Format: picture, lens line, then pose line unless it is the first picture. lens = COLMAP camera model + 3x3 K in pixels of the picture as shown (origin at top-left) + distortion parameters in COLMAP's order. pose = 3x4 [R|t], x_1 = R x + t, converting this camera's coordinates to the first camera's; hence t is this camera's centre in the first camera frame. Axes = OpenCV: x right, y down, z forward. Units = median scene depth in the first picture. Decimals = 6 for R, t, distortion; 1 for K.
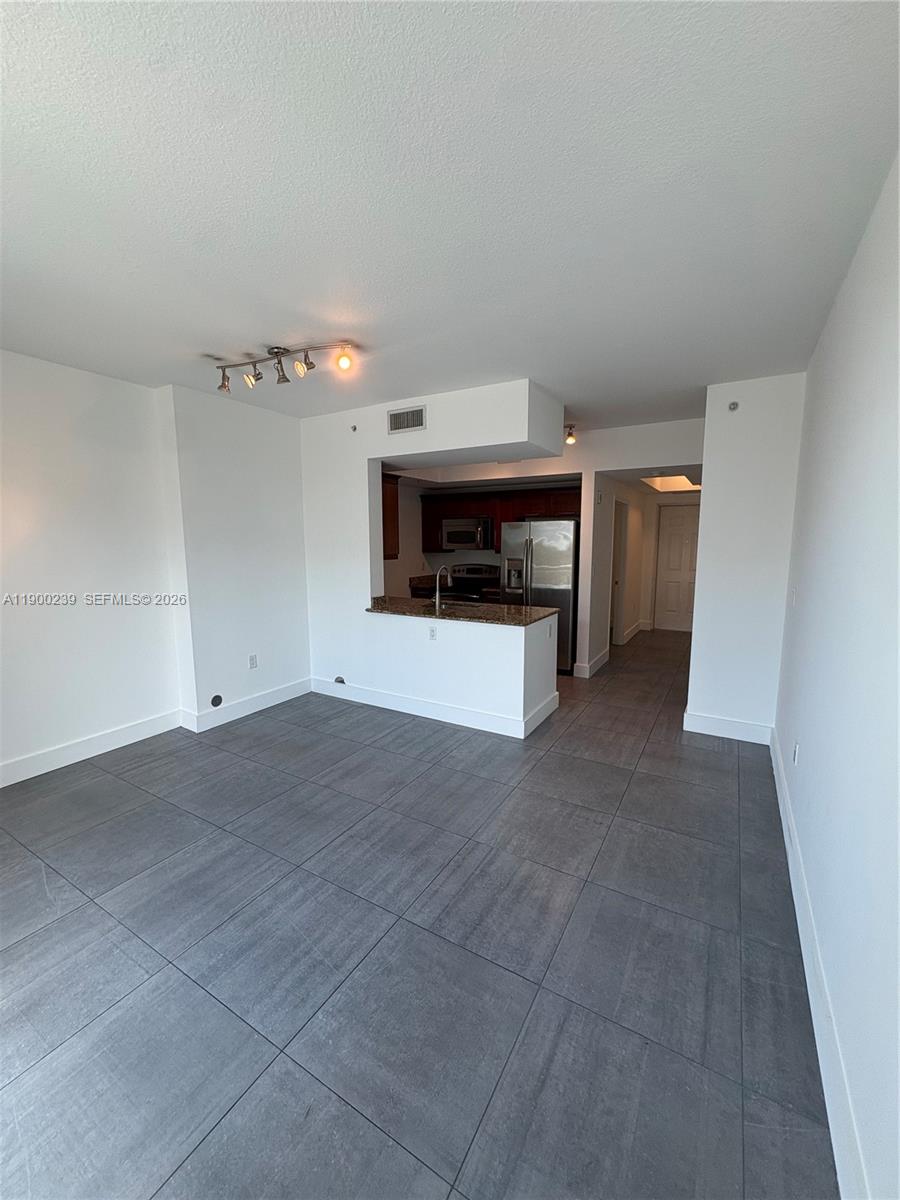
lens RADIAL K [[479.8, 0, 452.0], [0, 479.8, 600.8], [0, 0, 1]] dist [-0.001171, -0.000479]
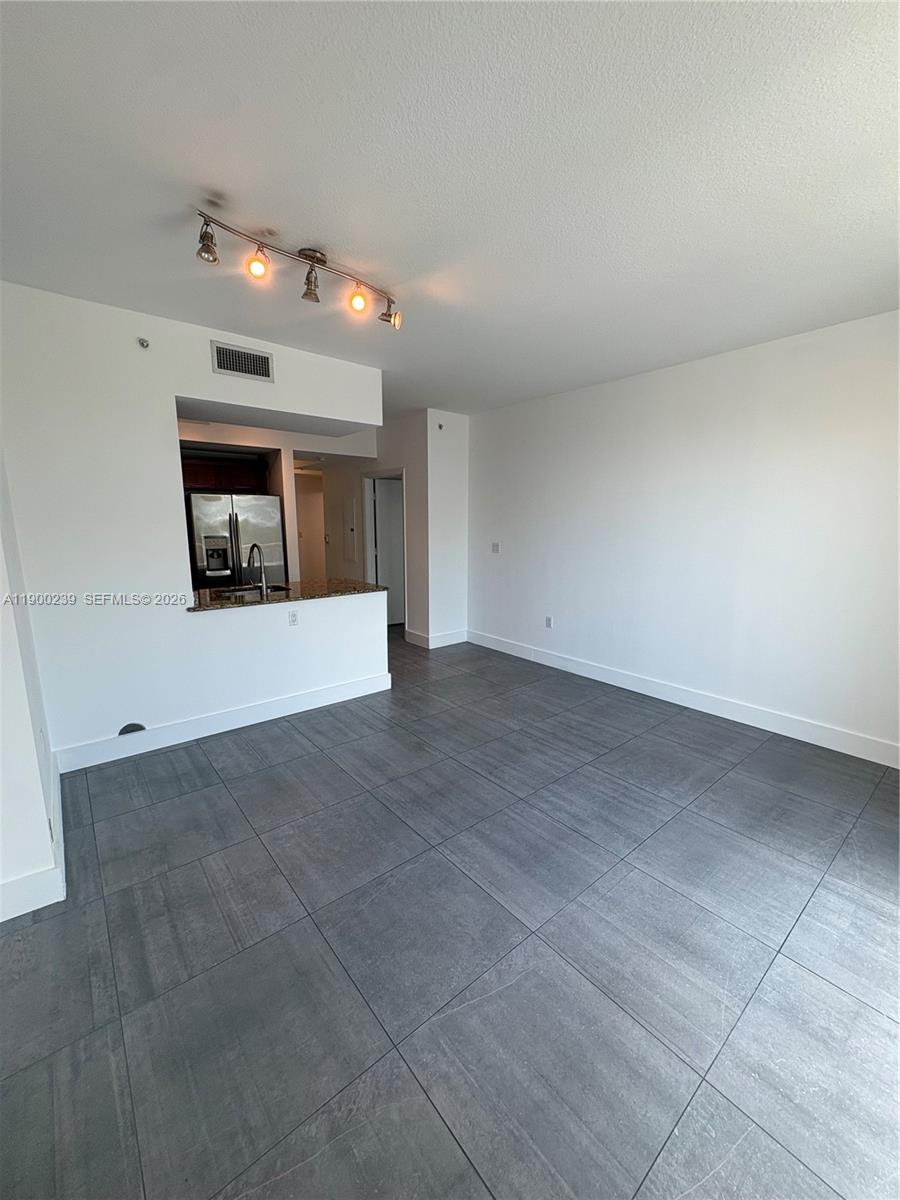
lens RADIAL K [[479.8, 0, 452.1], [0, 479.8, 601.8], [0, 0, 1]] dist [-0.001171, -0.000479]
pose [[0.332483, -0.158466, 0.929701, -1.150175], [0.116744, 0.985116, 0.126161, -0.061214], [-0.935856, 0.066591, 0.346035, 0.613673]]
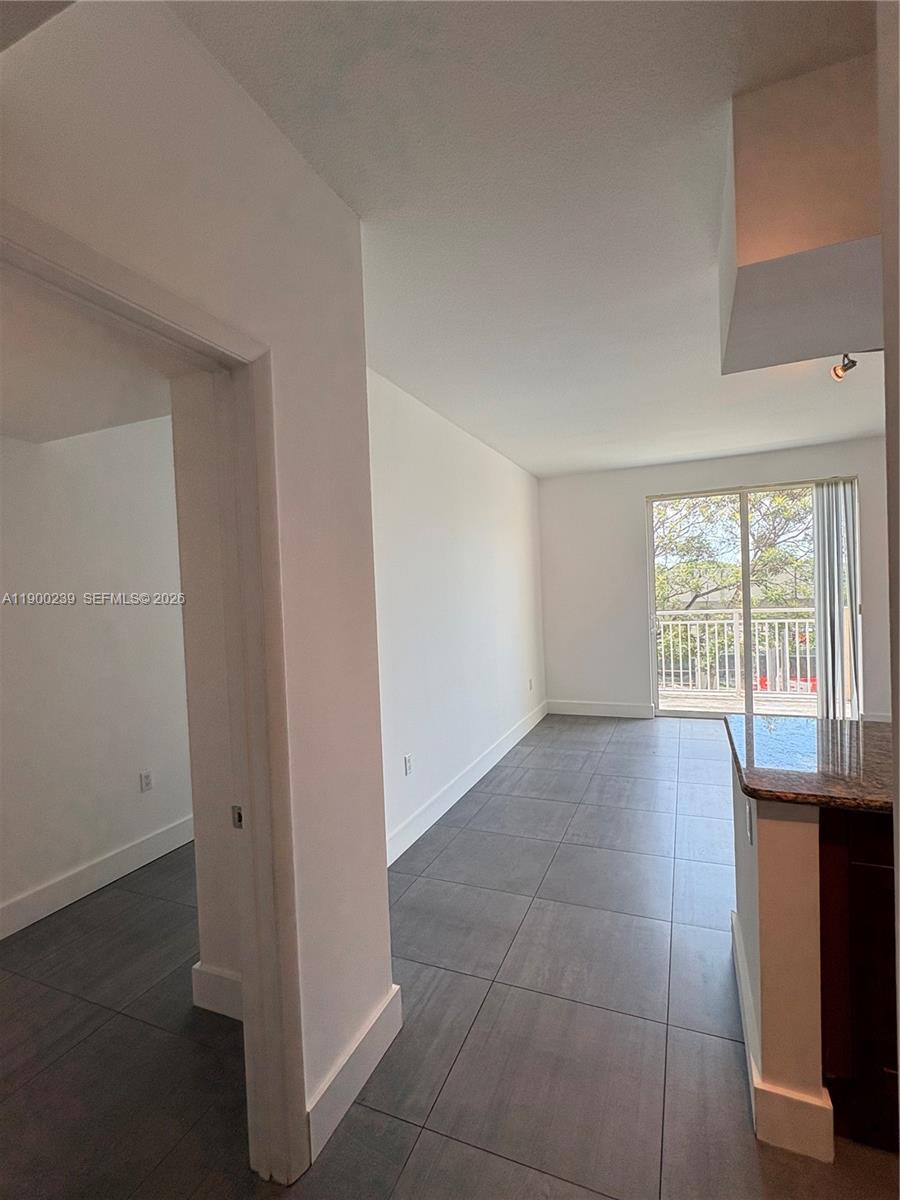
lens RADIAL K [[558.1, 0, 450.1], [0, 558.1, 603.5], [0, 0, 1]] dist [0.000310, -0.000068]
pose [[-0.990609, 0.051280, -0.126746, 0.693164], [0.031575, 0.987745, 0.152850, -0.239121], [0.133031, 0.147412, -0.980088, 2.045808]]
